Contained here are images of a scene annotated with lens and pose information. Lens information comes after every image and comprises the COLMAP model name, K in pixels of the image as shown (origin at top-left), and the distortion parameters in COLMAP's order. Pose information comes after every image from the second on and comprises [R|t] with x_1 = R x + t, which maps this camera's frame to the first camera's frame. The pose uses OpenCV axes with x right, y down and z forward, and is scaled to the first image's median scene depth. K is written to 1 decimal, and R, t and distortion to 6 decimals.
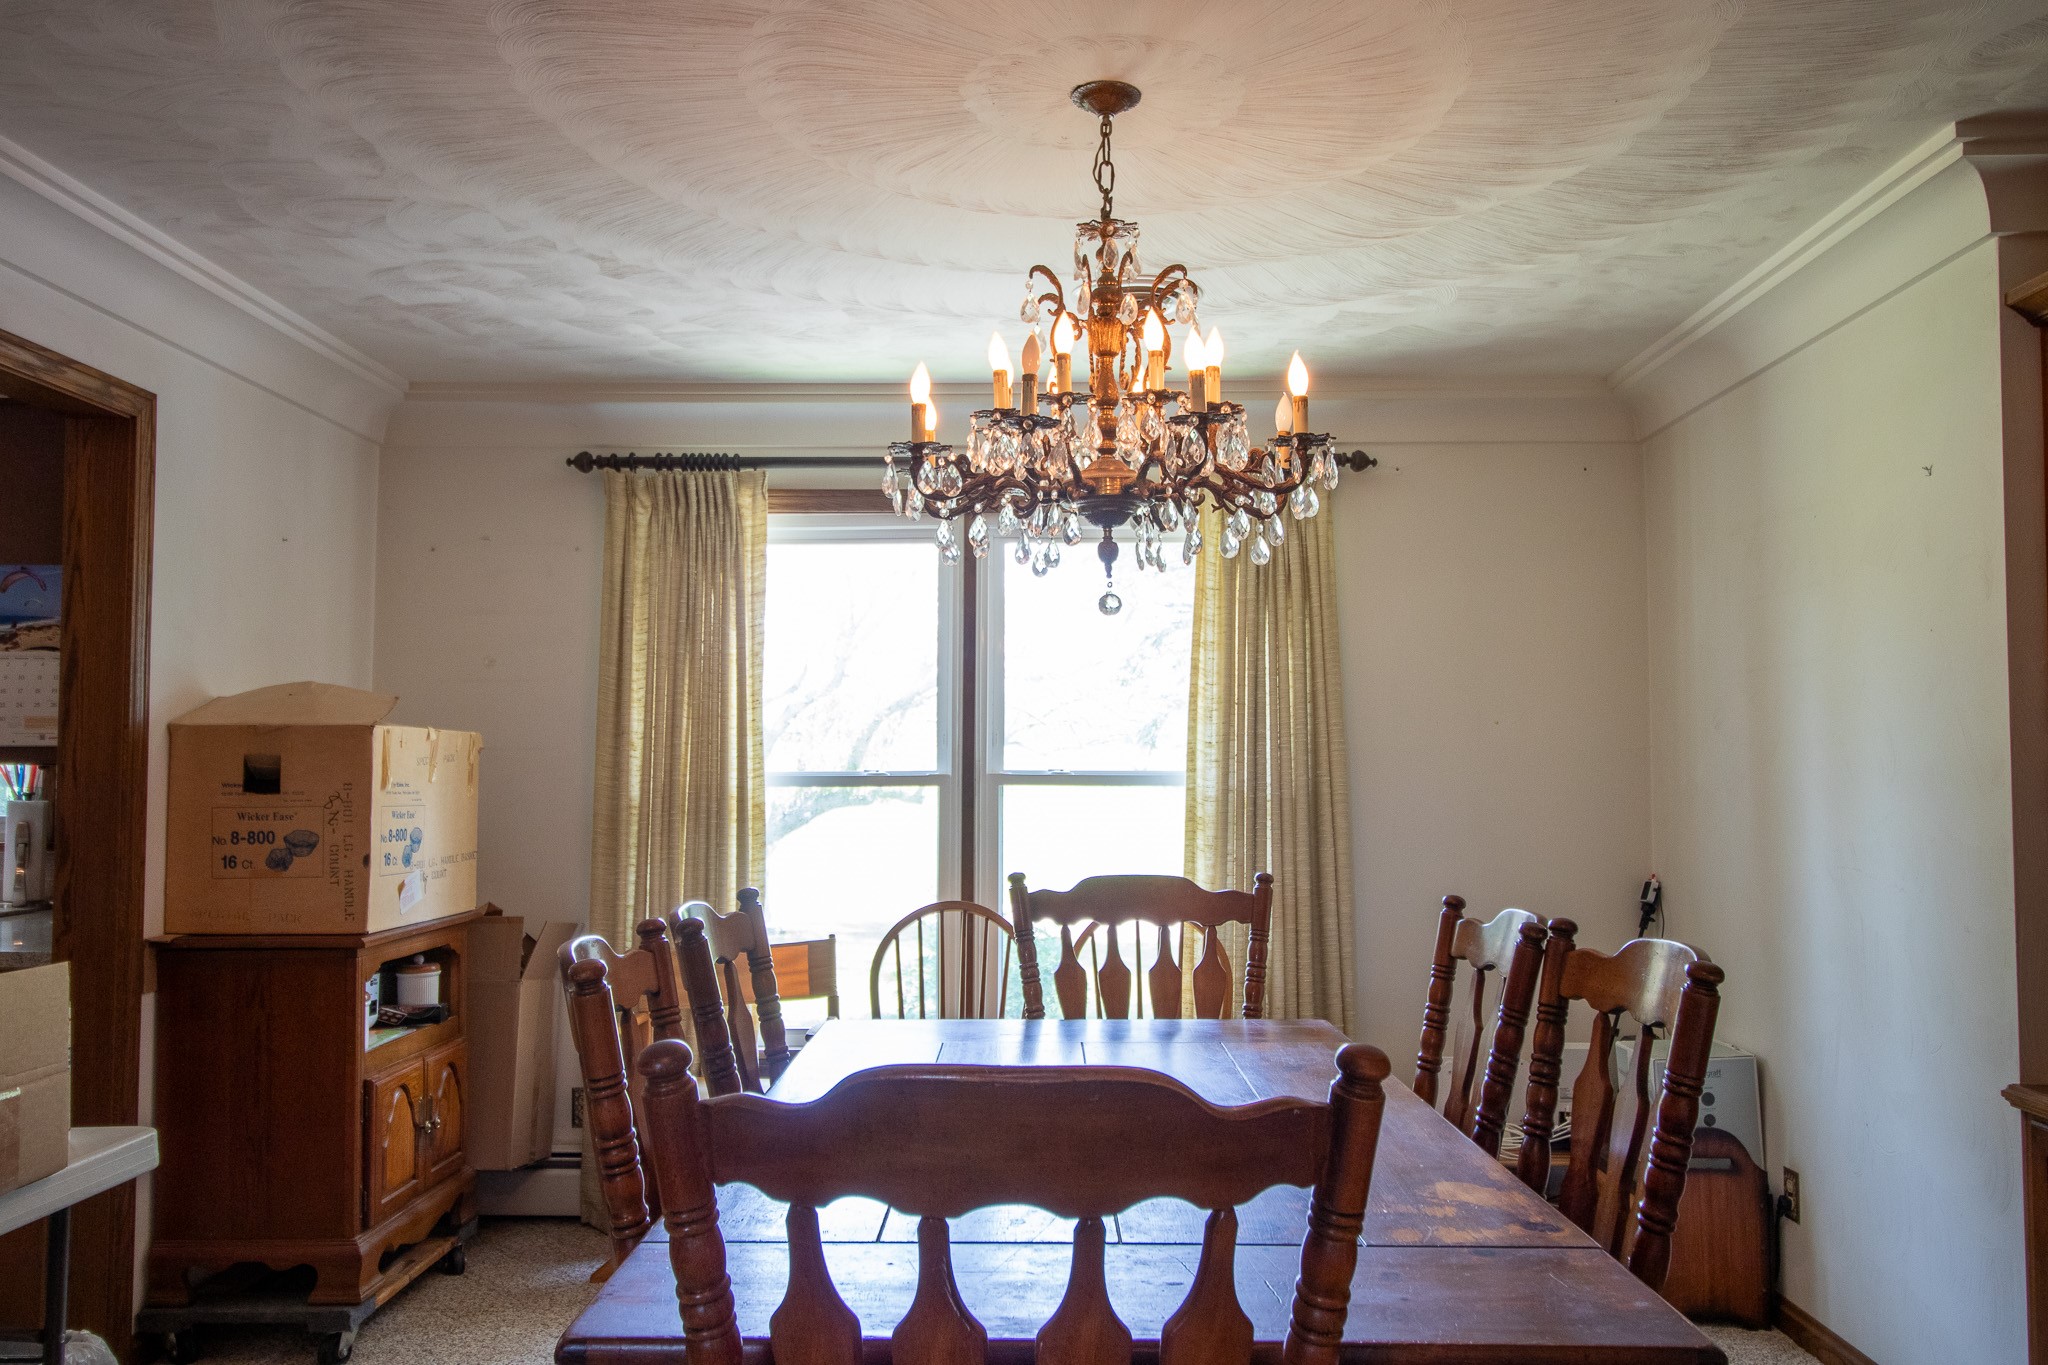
lens RADIAL K [[1625.3, 0, 1024.5], [0, 1625.3, 677.3], [0, 0, 1]] dist [0.028386, -0.016356]
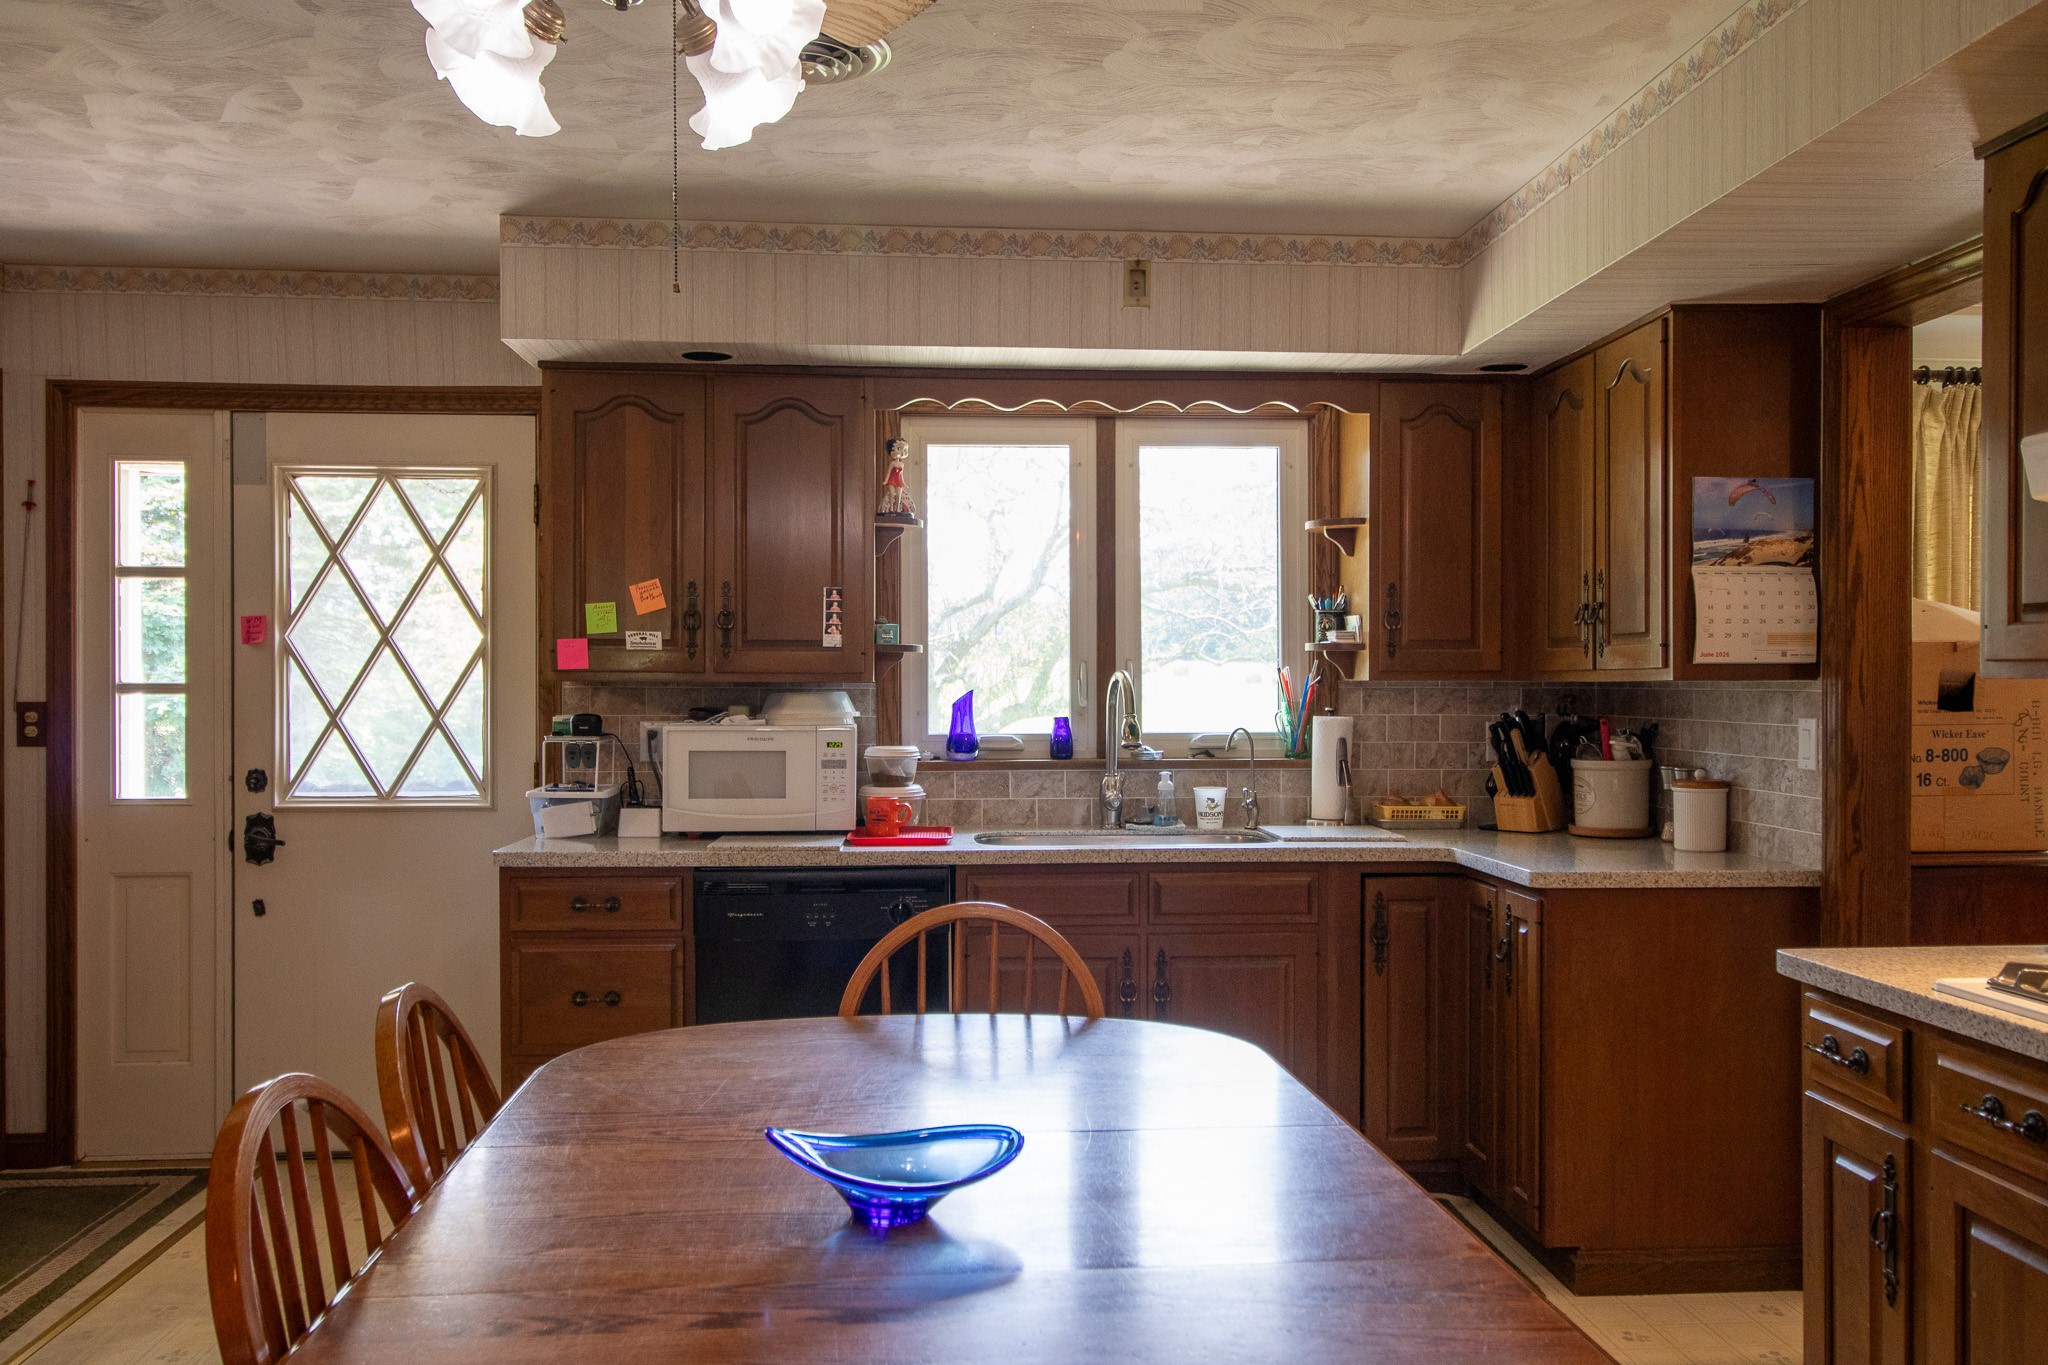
lens RADIAL K [[1625.3, 0, 1023.1], [0, 1625.3, 688.1], [0, 0, 1]] dist [0.028386, -0.016356]
pose [[0.995025, -0.002014, 0.099603, -1.129520], [-0.004082, 0.998132, 0.060961, -0.000967], [-0.099540, -0.061064, 0.993158, 0.070892]]
